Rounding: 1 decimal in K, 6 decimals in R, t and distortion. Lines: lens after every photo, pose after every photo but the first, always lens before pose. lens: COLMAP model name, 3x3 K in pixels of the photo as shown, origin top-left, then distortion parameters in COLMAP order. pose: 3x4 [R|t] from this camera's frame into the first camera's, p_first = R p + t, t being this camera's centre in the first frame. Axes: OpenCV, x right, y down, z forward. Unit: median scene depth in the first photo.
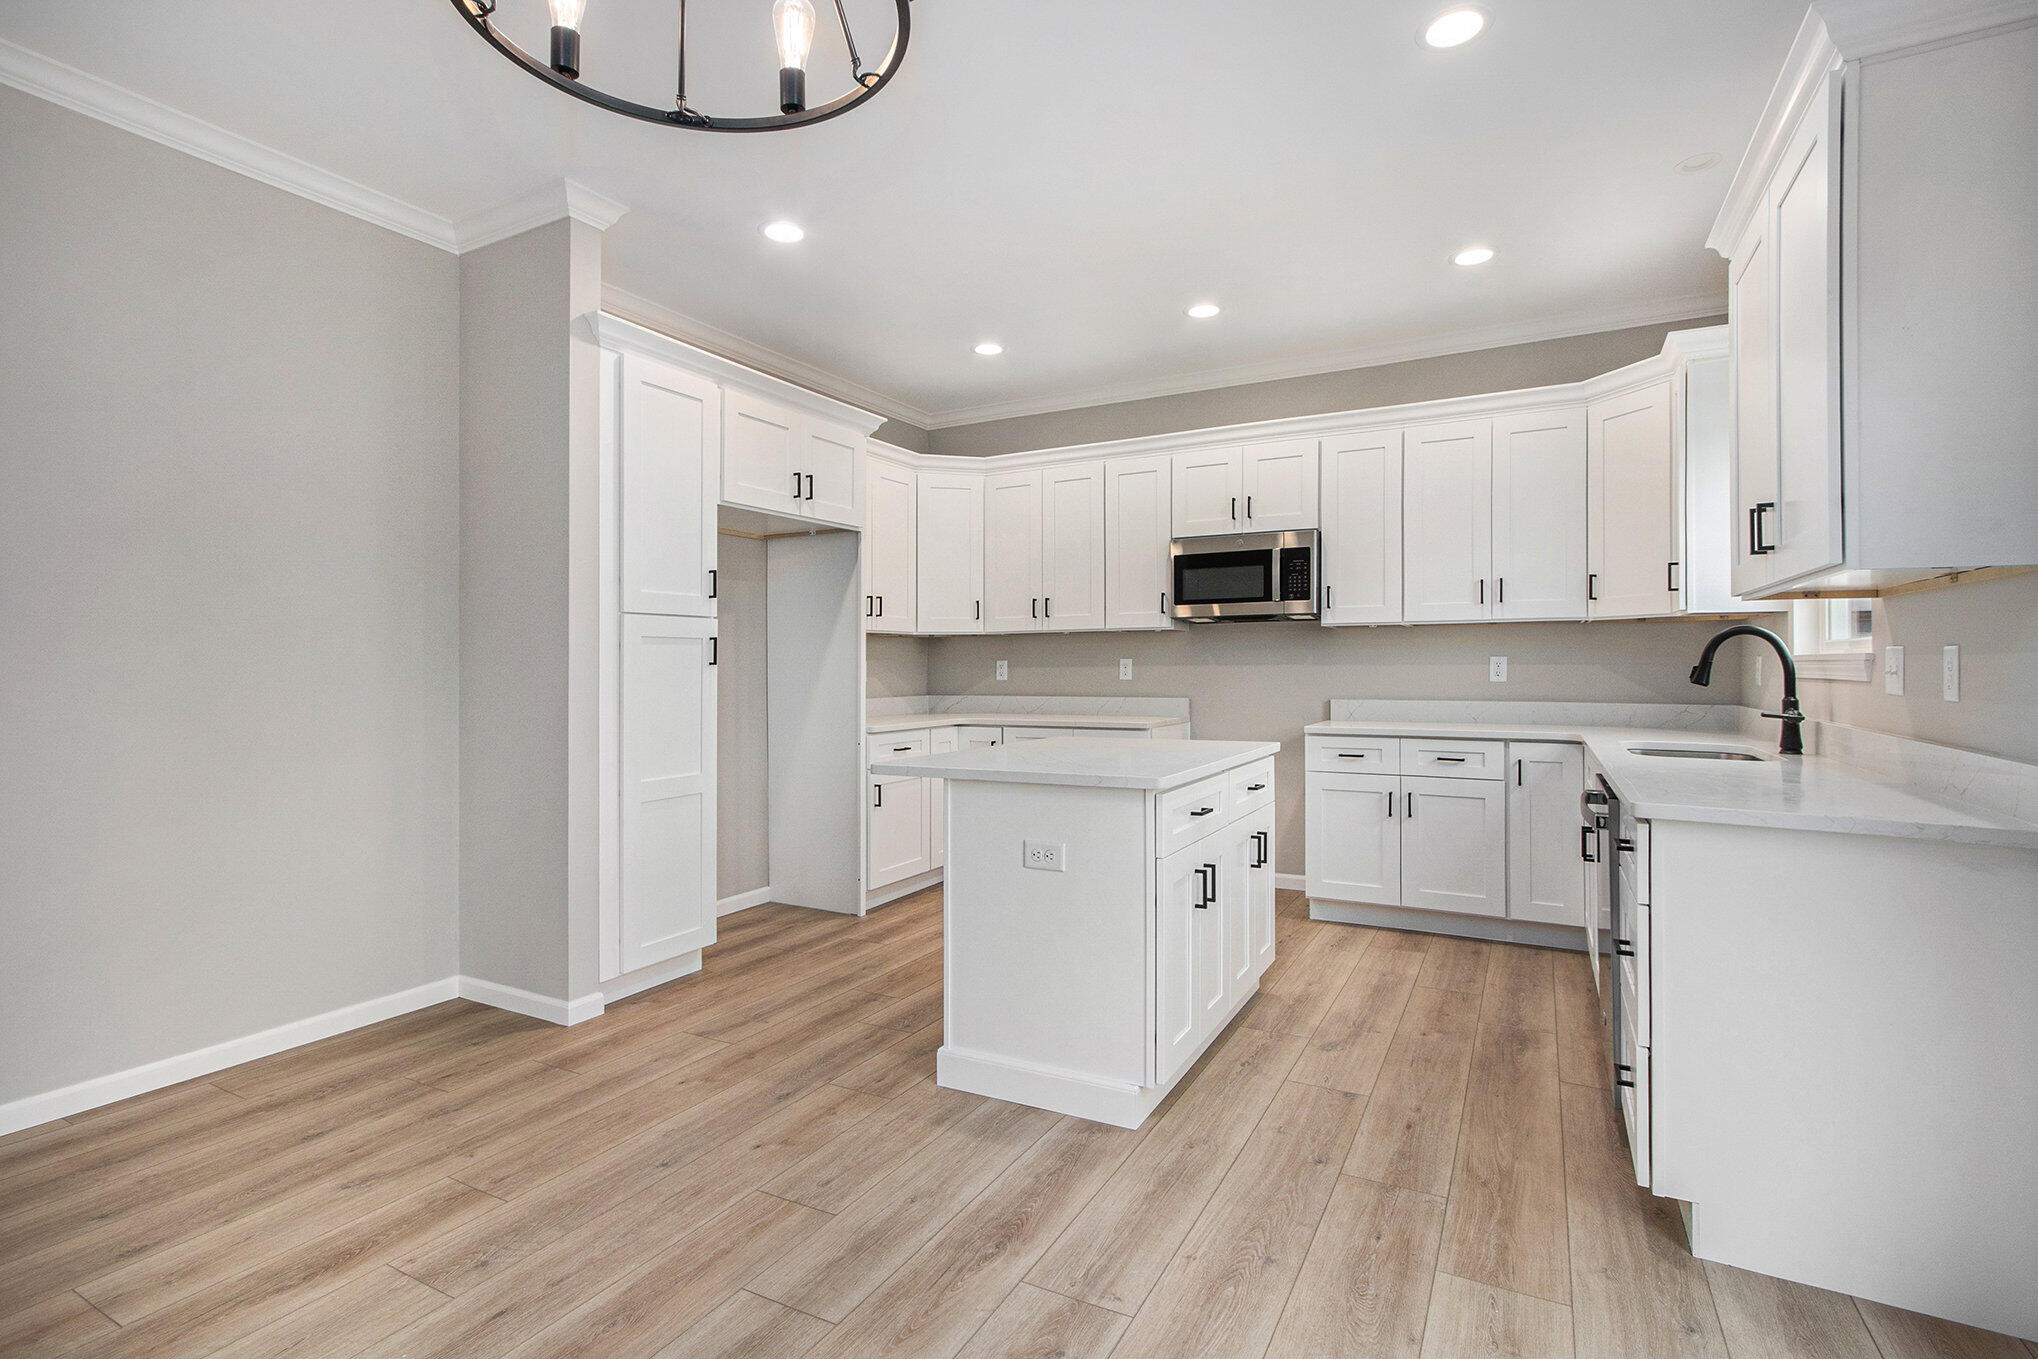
lens RADIAL K [[992.0, 0, 976.1], [0, 992.0, 680.4], [0, 0, 1]] dist [0.013741, -0.000434]
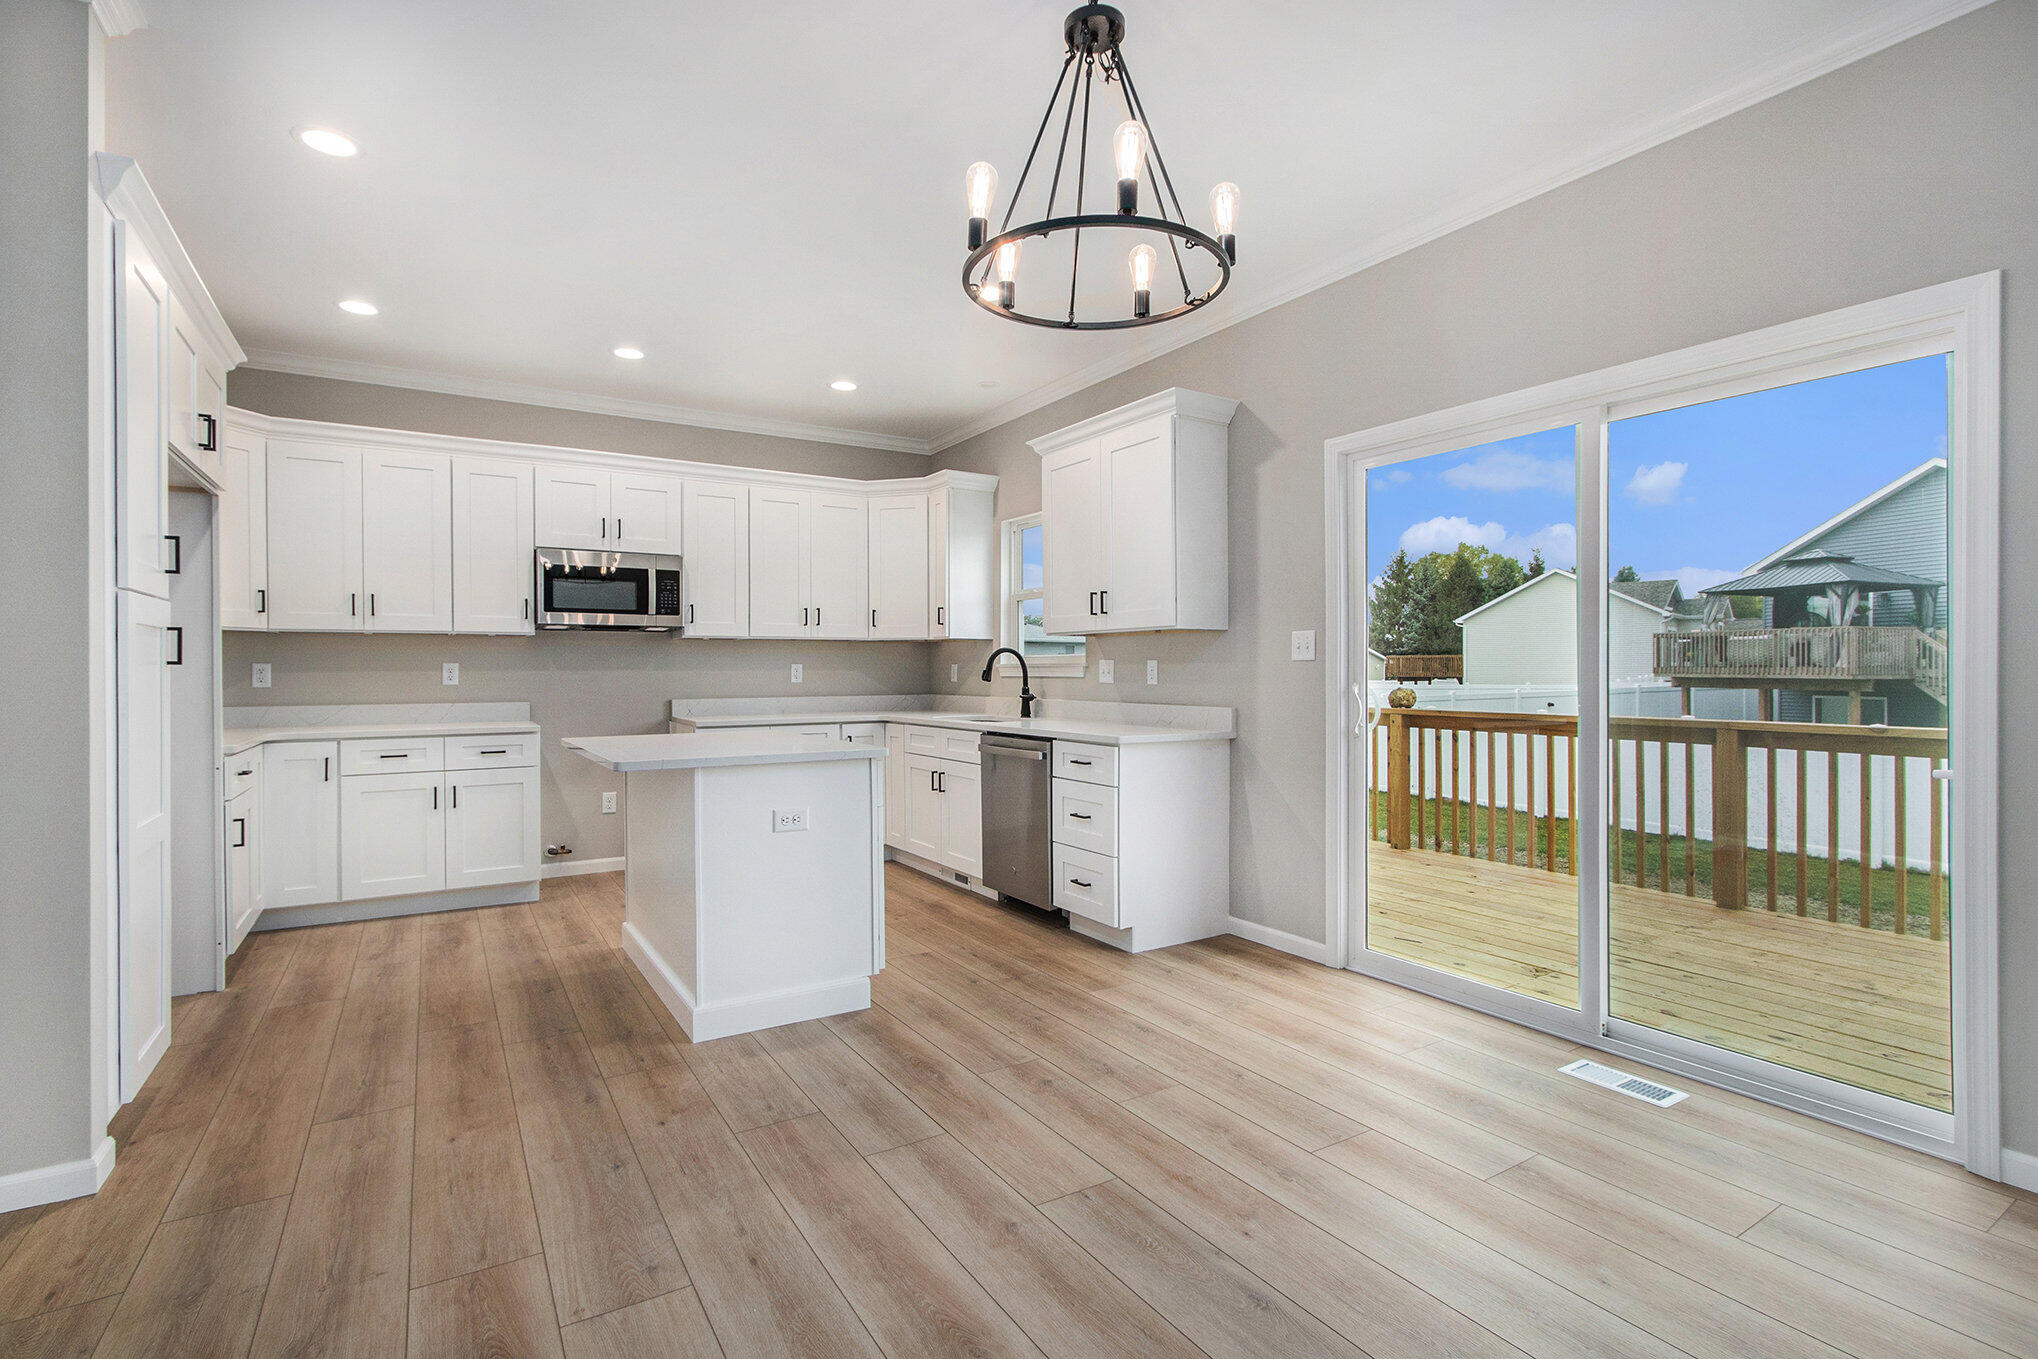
lens RADIAL K [[992.0, 0, 976.1], [0, 992.0, 680.4], [0, 0, 1]] dist [0.013741, -0.000434]
pose [[0.511835, -0.004593, 0.859072, -0.594112], [0.012906, 0.999914, -0.002343, 0.005145], [-0.858987, 0.012287, 0.511850, 0.108353]]
